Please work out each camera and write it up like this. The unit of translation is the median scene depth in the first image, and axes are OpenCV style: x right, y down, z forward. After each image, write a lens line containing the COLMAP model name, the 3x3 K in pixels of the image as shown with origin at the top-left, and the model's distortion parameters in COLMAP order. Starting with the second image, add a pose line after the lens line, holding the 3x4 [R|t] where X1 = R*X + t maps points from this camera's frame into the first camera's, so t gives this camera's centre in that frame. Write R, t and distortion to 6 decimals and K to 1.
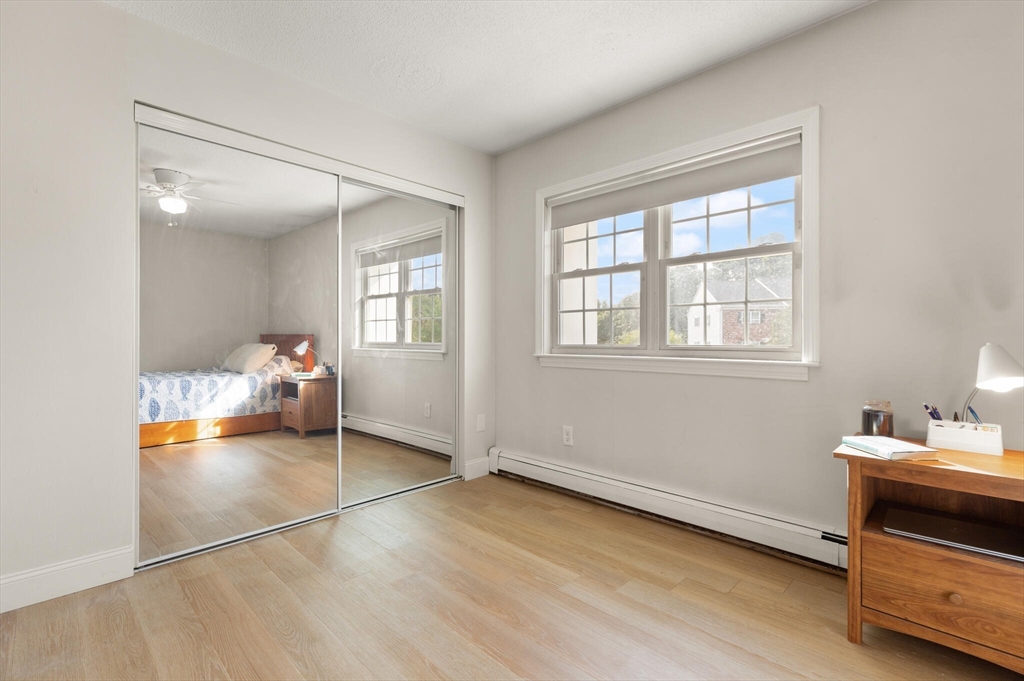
lens RADIAL K [[467.1, 0, 513.1], [0, 467.1, 335.6], [0, 0, 1]] dist [0.005152, -0.001040]
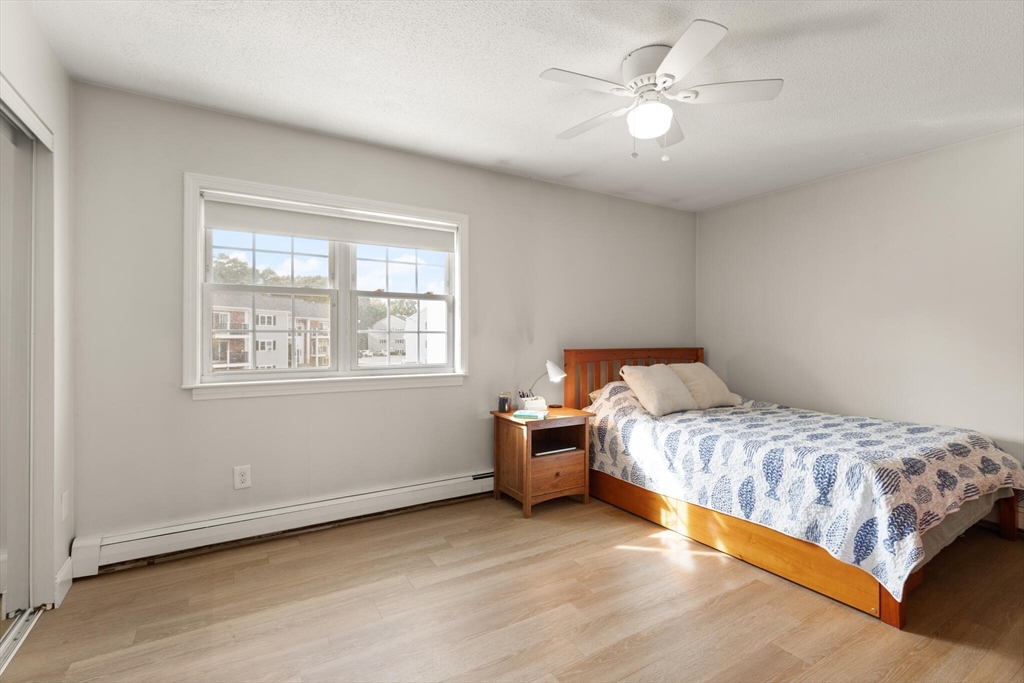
lens RADIAL K [[467.1, 0, 513.1], [0, 467.1, 336.6], [0, 0, 1]] dist [0.005152, -0.001040]
pose [[0.238730, 0.004264, 0.971077, -0.684196], [-0.007733, 0.999967, -0.002490, -0.051595], [-0.971055, -0.006915, 0.238755, 0.357948]]
